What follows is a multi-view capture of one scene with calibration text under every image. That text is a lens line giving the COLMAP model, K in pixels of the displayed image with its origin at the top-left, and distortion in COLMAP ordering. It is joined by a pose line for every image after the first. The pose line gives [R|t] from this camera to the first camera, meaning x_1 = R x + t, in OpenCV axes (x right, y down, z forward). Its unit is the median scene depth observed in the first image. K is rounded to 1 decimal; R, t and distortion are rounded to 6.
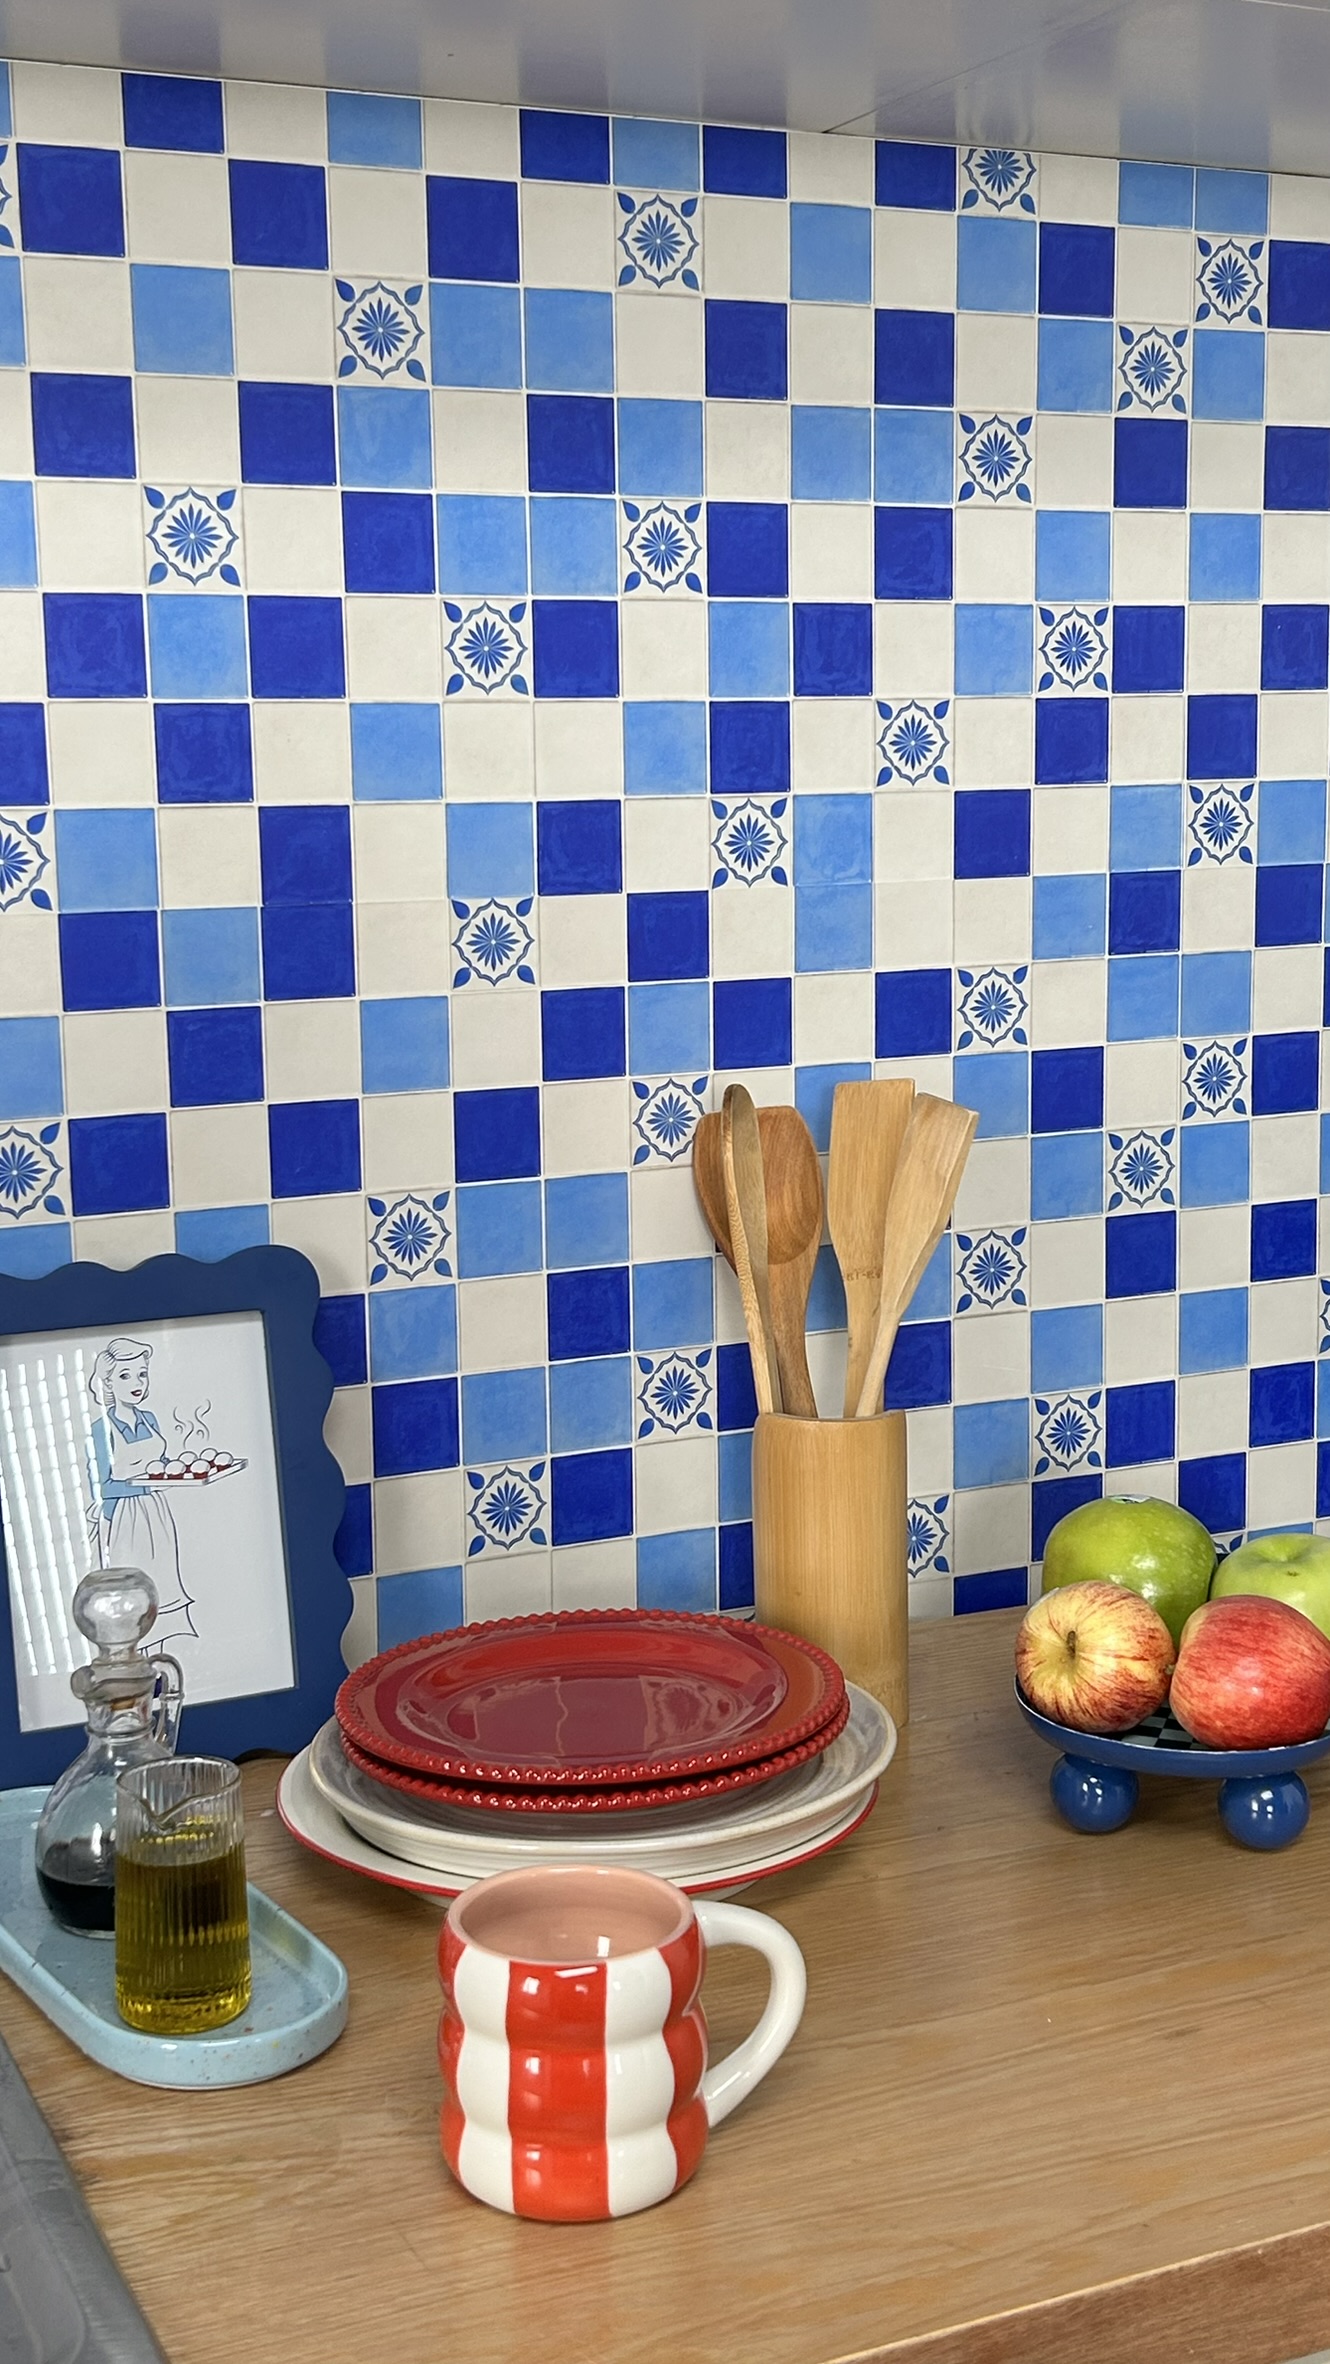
lens RADIAL K [[2818.0, 0, 665.3], [0, 2818.0, 1178.2], [0, 0, 1]] dist [0.047806, 0.000000]
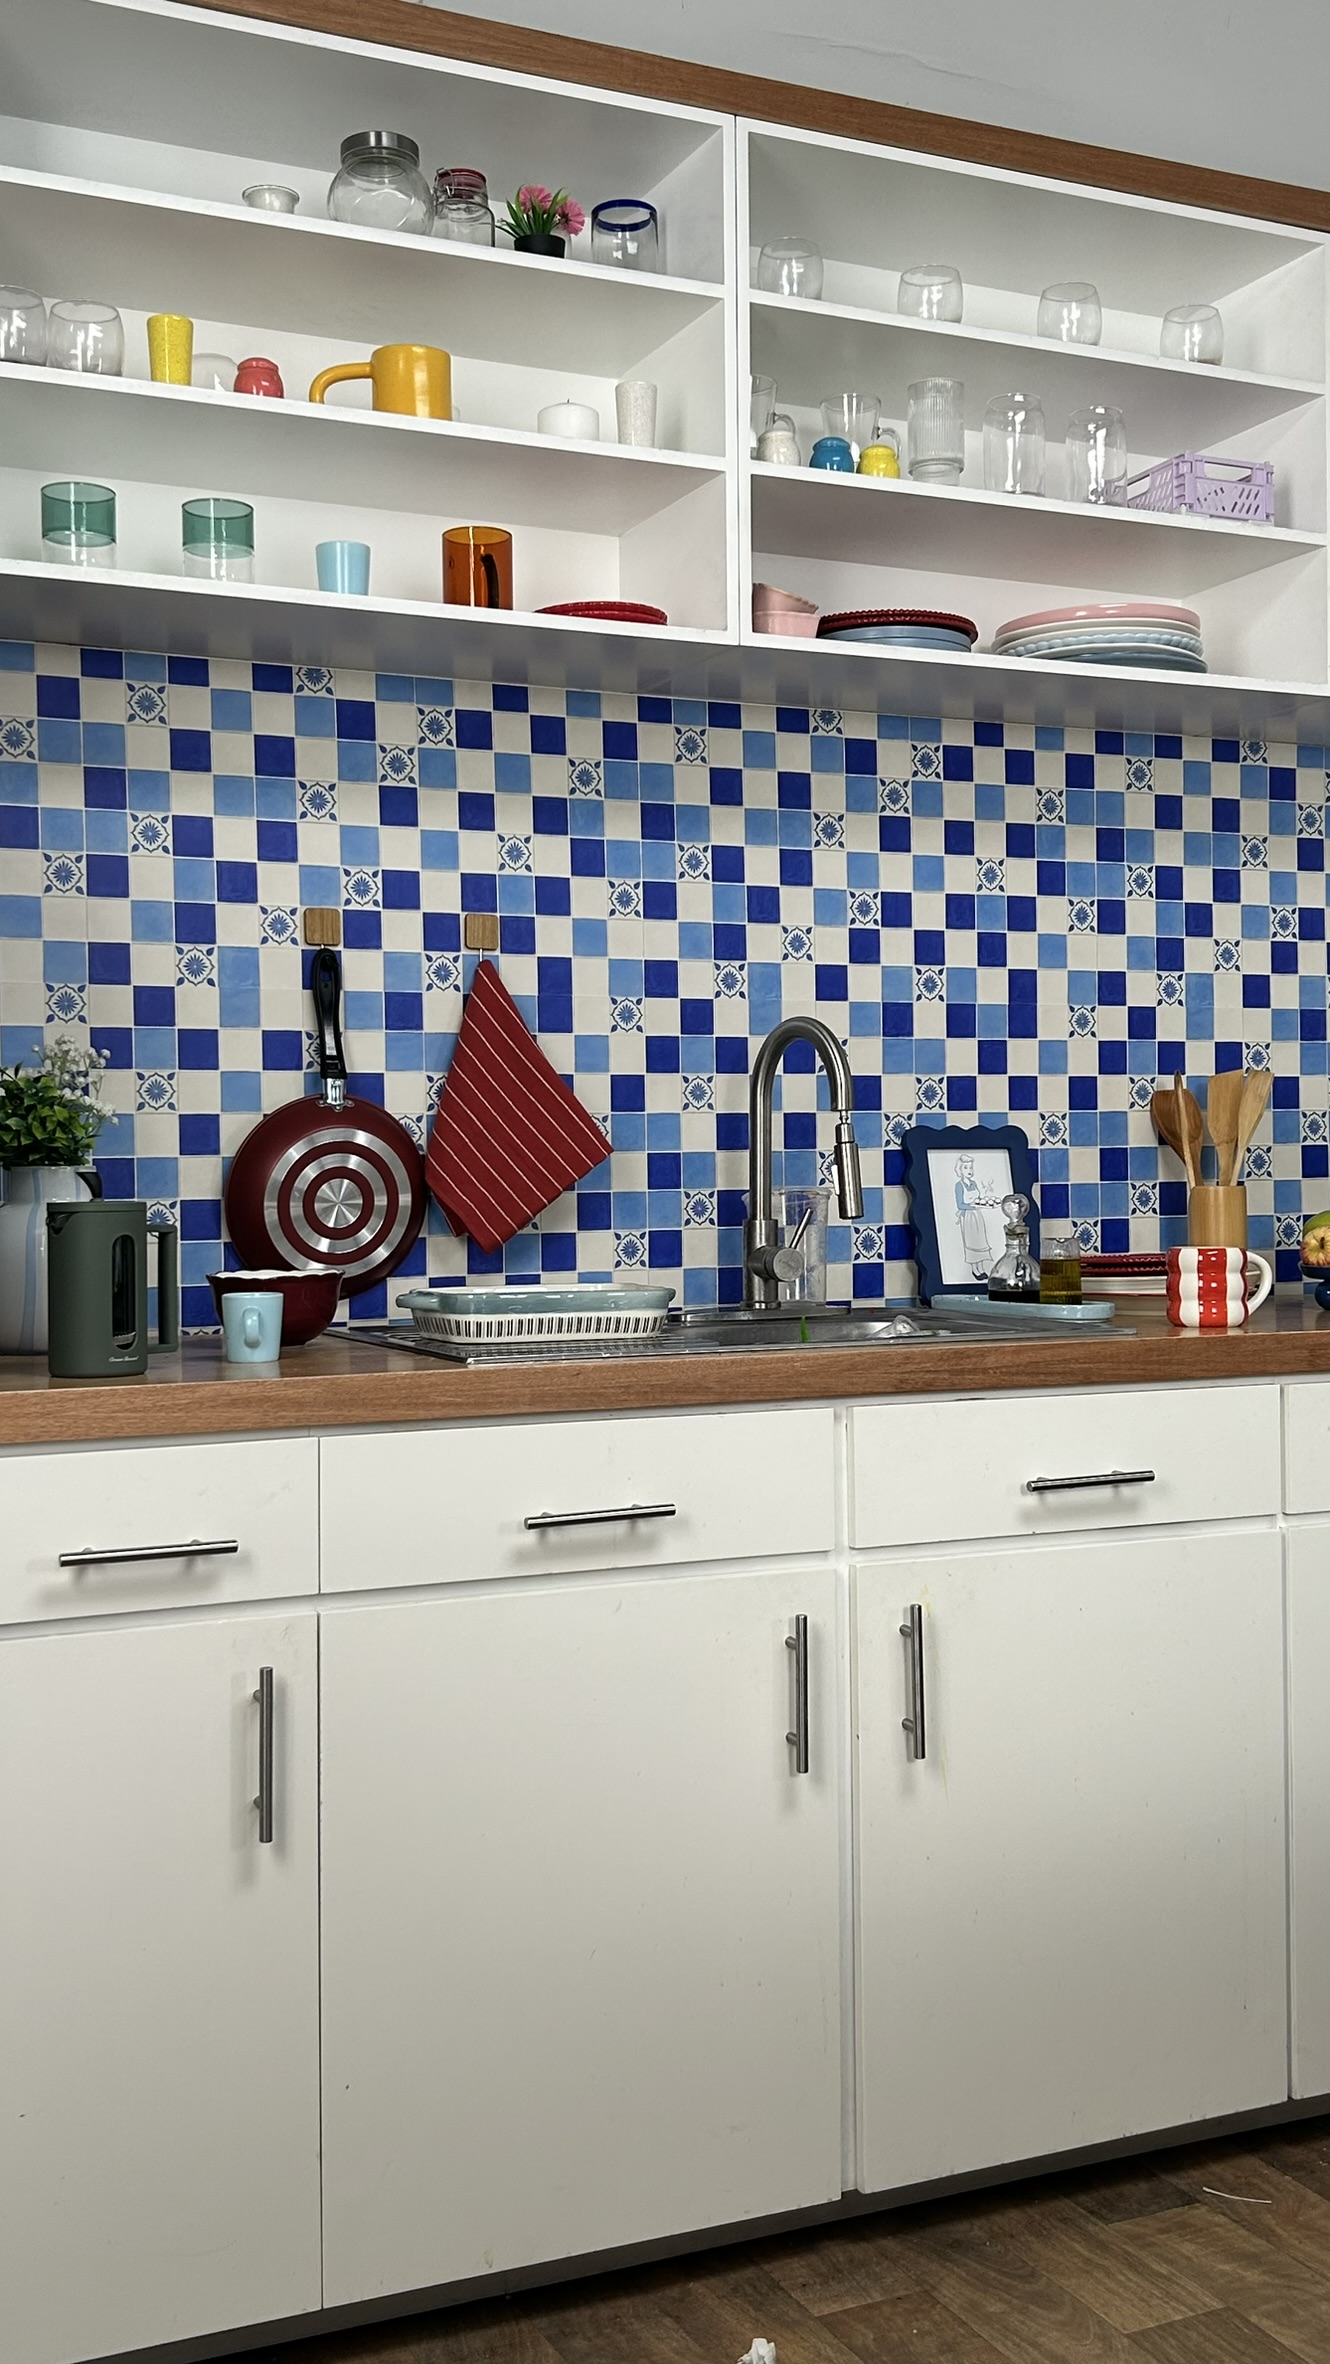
lens RADIAL K [[2381.2, 0, 679.9], [0, 2381.2, 1124.2], [0, 0, 1]] dist [0.118885, 0.000000]
pose [[0.999989, 0.002137, -0.004077, -0.438501], [-0.002775, 0.986535, -0.163528, 0.390561], [0.003673, 0.163538, 0.986530, -1.256901]]
